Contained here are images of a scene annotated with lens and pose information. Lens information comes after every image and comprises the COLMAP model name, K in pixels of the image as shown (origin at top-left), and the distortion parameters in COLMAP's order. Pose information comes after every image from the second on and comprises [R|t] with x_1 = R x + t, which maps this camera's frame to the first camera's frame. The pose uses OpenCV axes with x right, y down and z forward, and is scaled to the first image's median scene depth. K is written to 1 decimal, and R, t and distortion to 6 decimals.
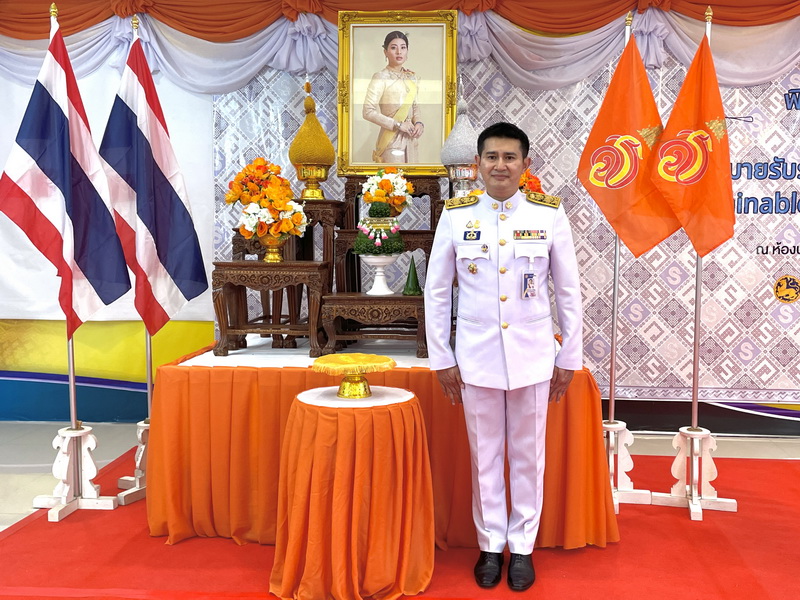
lens RADIAL K [[792.4, 0, 447.9], [0, 792.4, 291.2], [0, 0, 1]] dist [0.042722, 0.000000]
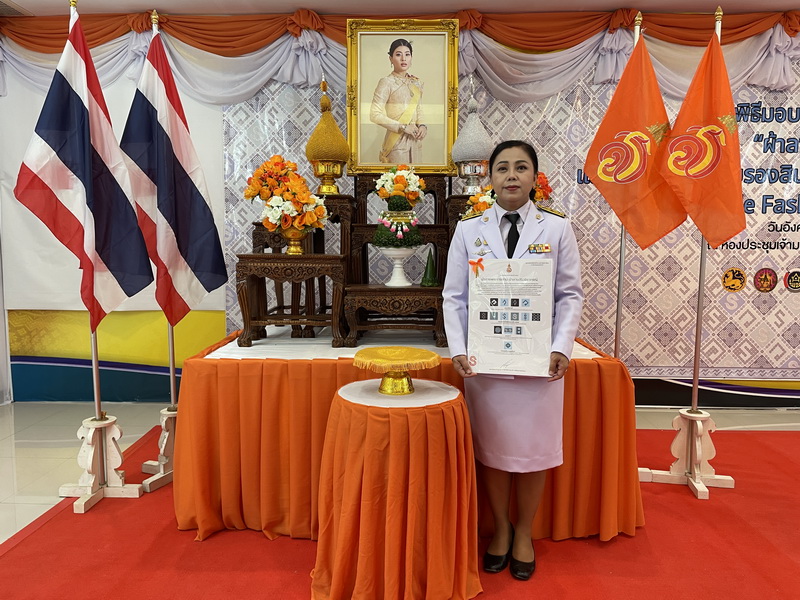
lens RADIAL K [[585.5, 0, 405.1], [0, 585.5, 294.2], [0, 0, 1]] dist [0.044114, -0.034562]
pose [[0.998980, -0.004899, 0.044889, -0.105997], [0.004135, 0.999845, 0.017091, 0.002105], [-0.044965, -0.016888, 0.998846, 0.224407]]
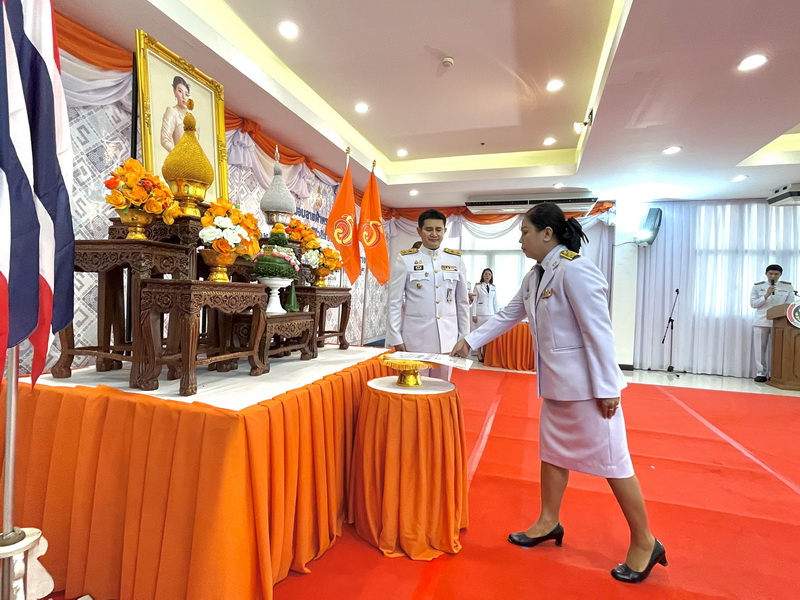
lens RADIAL K [[384.8, 0, 407.1], [0, 384.8, 297.3], [0, 0, 1]] dist [0.005065, -0.000064]
pose [[0.224125, -0.022588, 0.974299, -0.577039], [0.048441, 0.998754, 0.012012, -0.012721], [-0.973356, 0.044503, 0.224940, 0.643792]]
